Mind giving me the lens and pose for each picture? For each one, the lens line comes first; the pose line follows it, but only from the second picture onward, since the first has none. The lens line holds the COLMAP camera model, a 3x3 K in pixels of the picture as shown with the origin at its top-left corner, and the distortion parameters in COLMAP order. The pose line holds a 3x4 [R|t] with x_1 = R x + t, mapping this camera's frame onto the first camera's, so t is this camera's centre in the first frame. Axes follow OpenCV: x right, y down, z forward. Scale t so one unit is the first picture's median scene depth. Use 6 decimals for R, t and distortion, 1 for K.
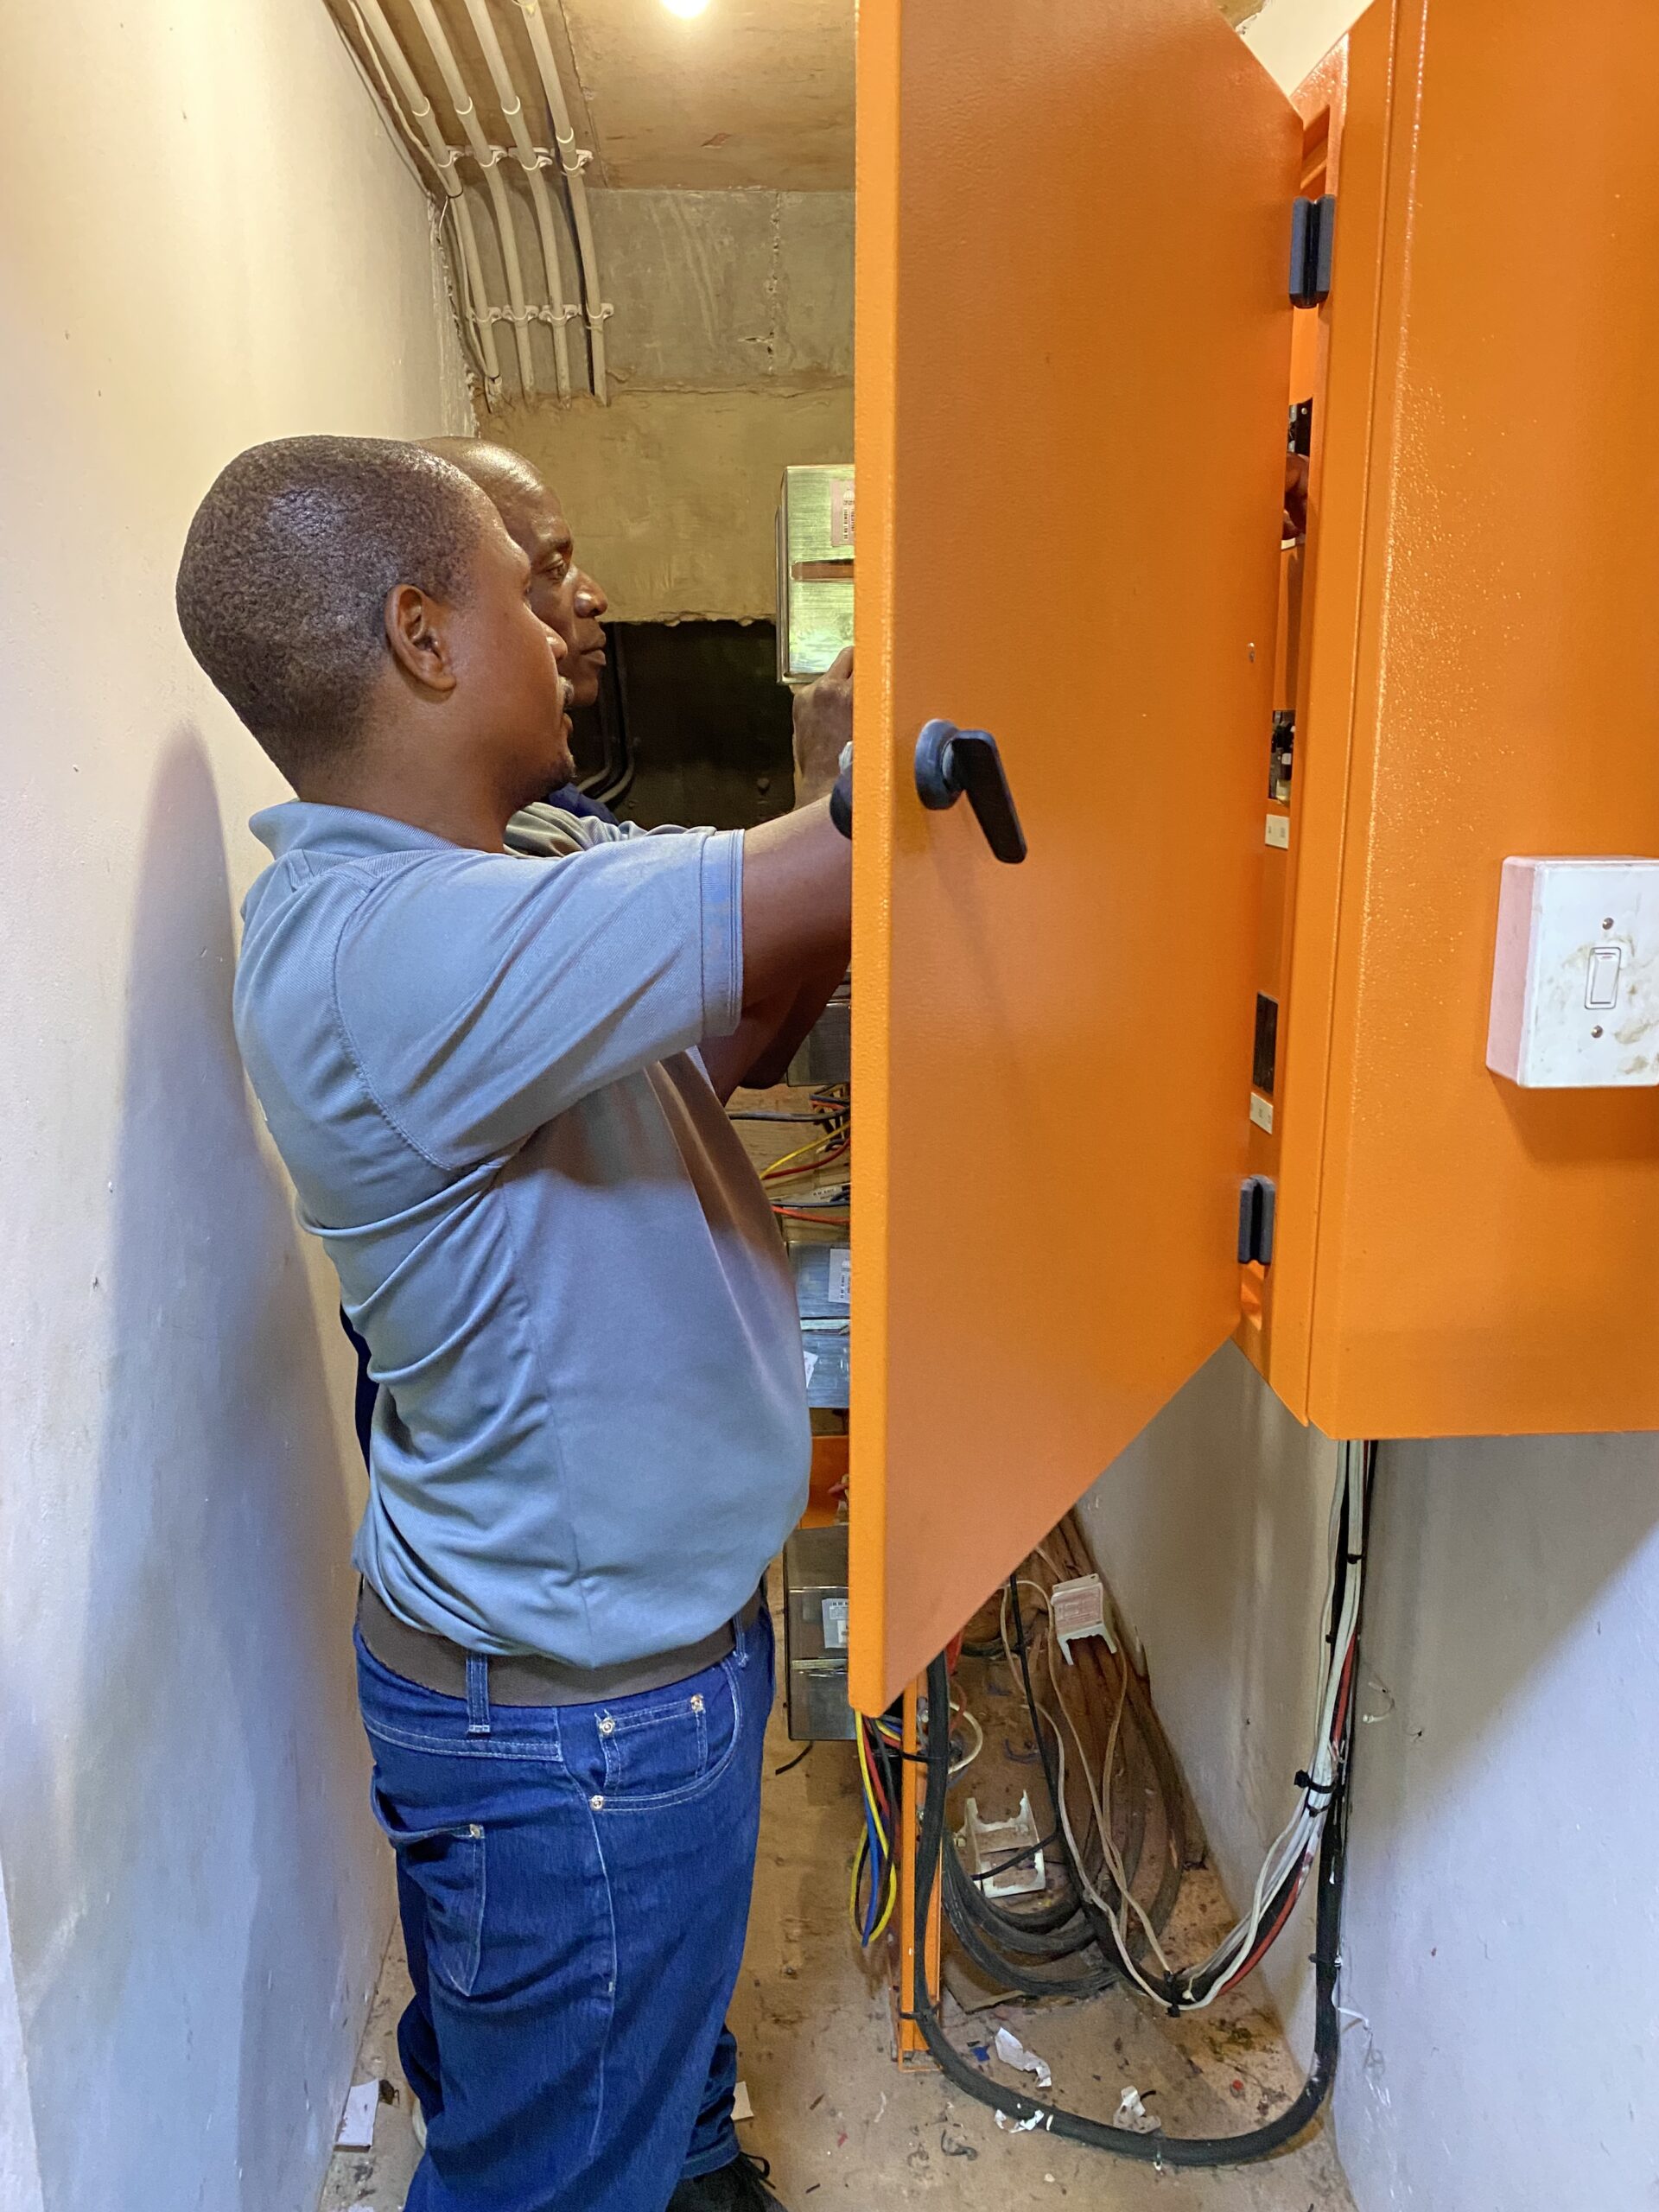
lens RADIAL K [[1680.0, 0, 828.7], [0, 1680.0, 1090.3], [0, 0, 1]] dist [0.015673, -0.013096]
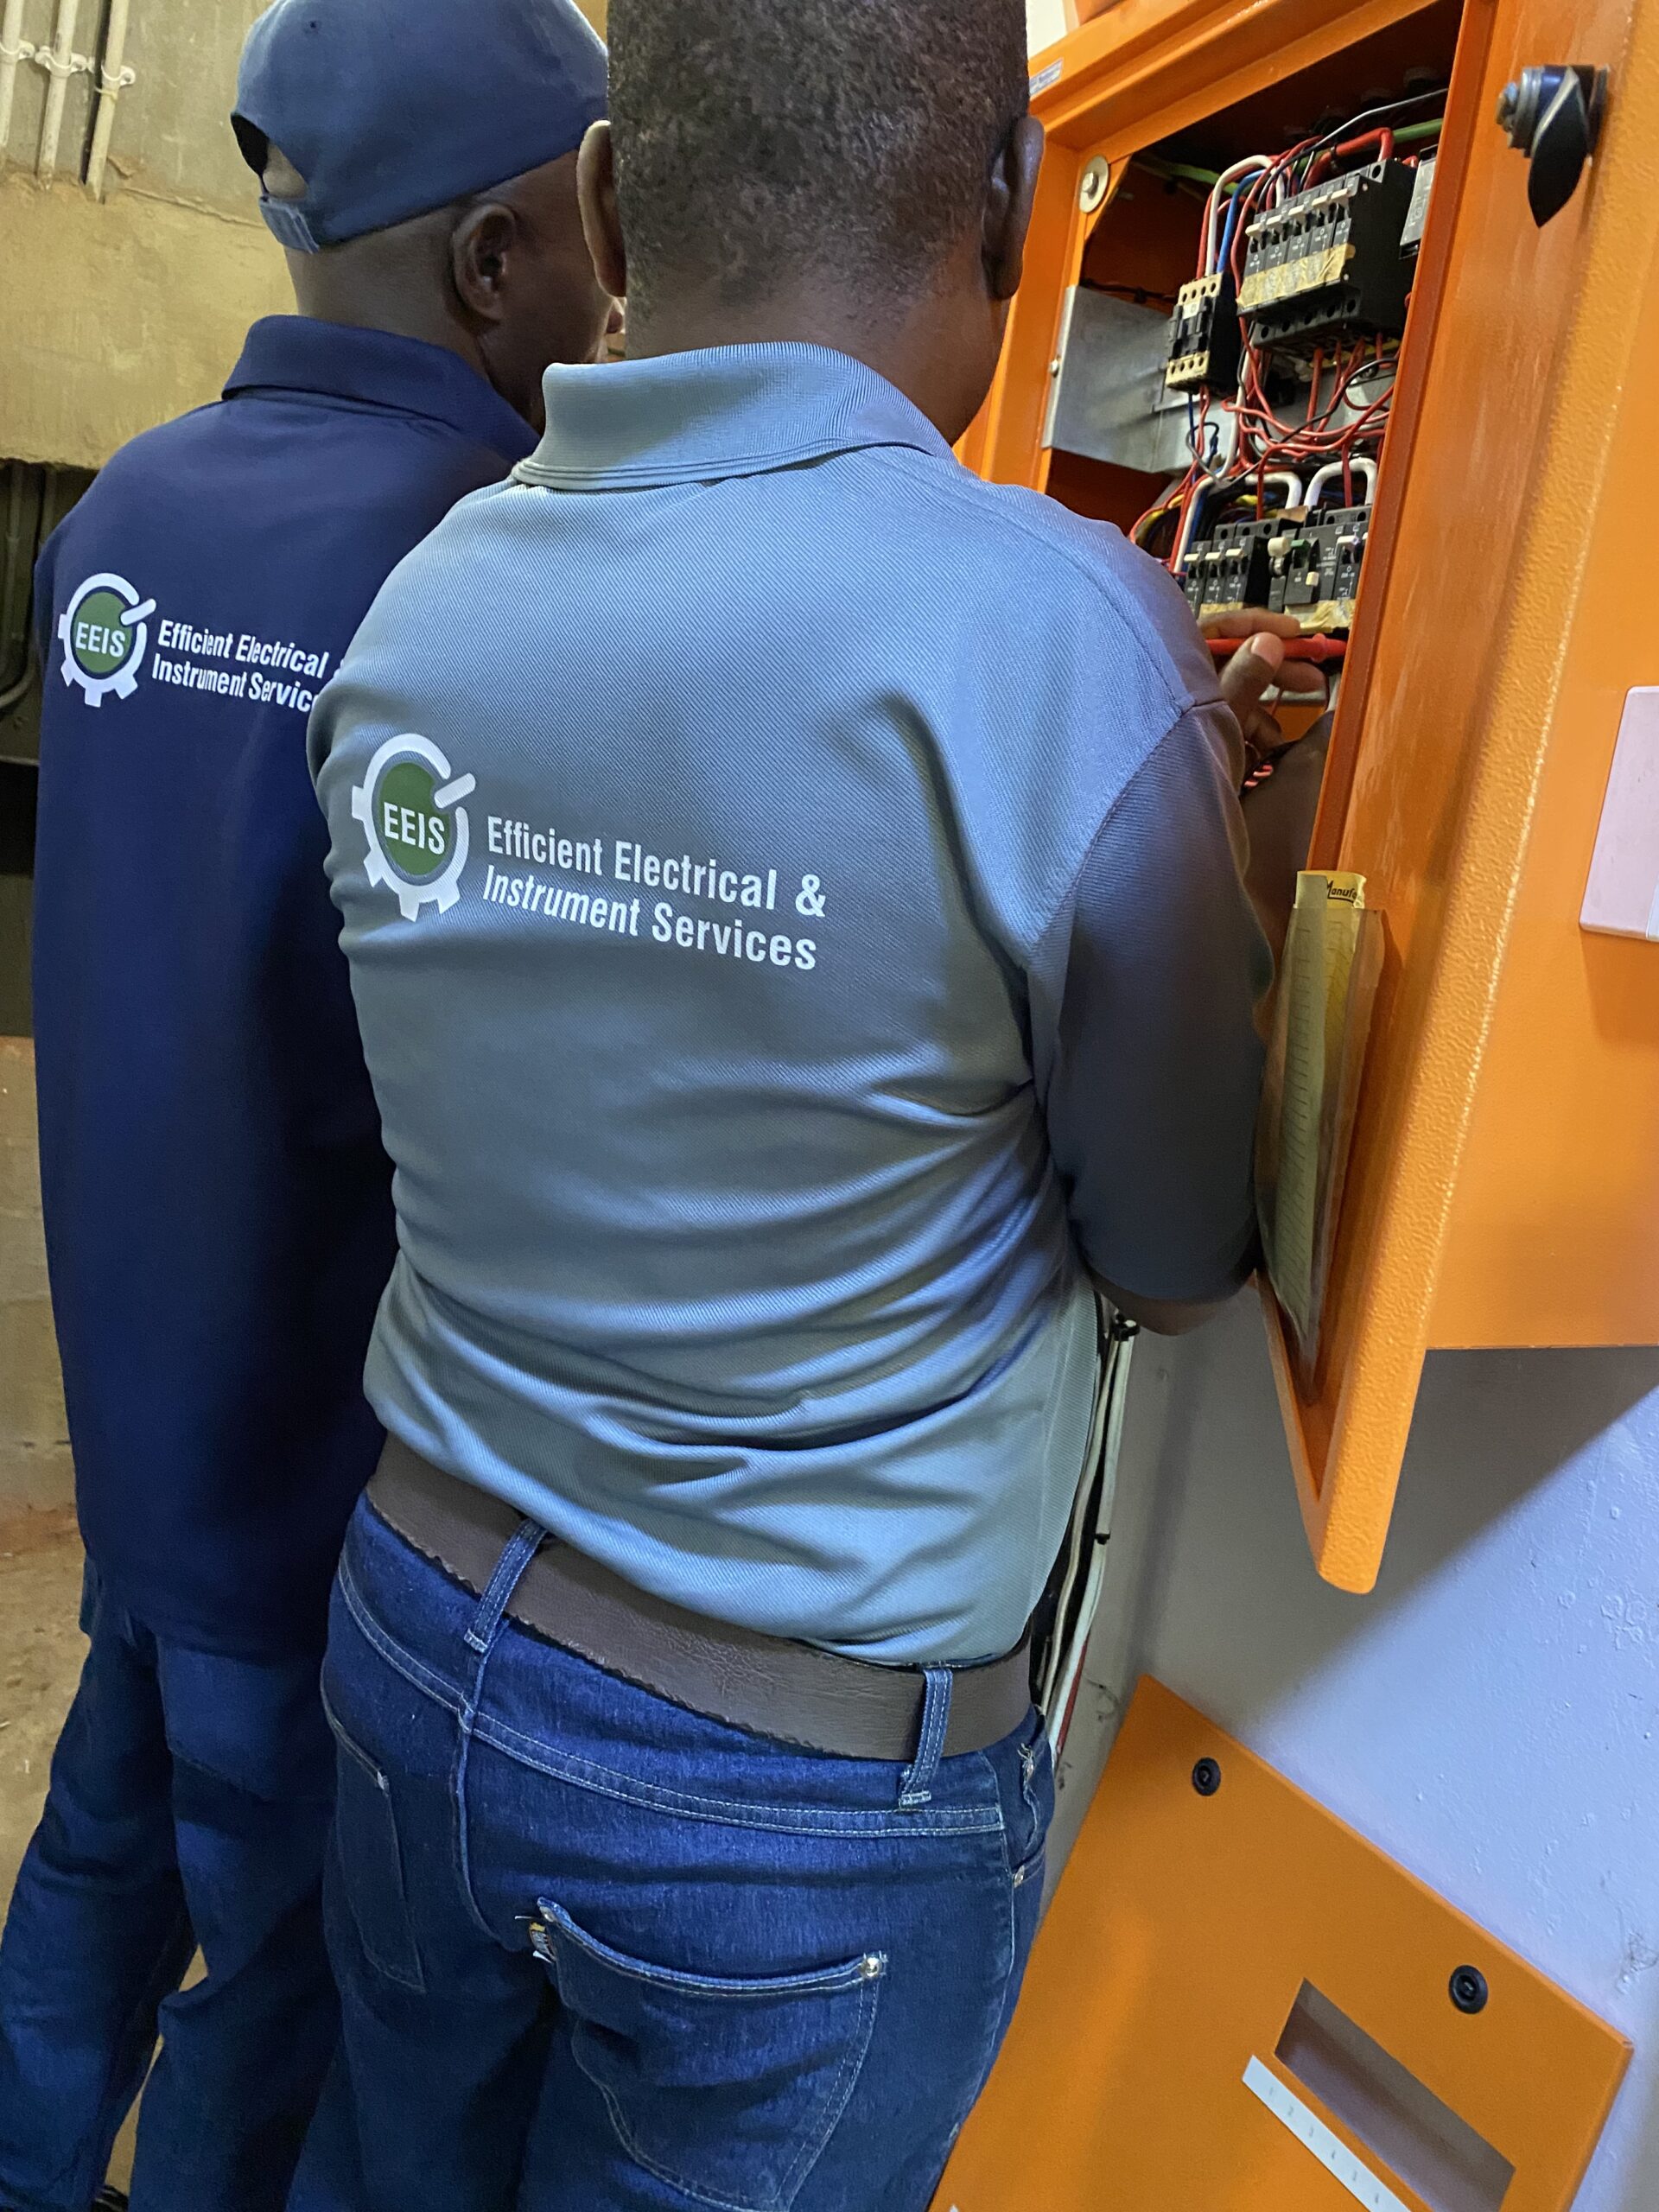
lens RADIAL K [[1680.0, 0, 830.3], [0, 1680.0, 1107.4], [0, 0, 1]] dist [0.015673, -0.013096]
pose [[0.914903, 0.068070, 0.397892, -0.104234], [-0.055598, 0.997535, -0.042816, 0.047350], [-0.399826, 0.017050, 0.916433, 0.116774]]
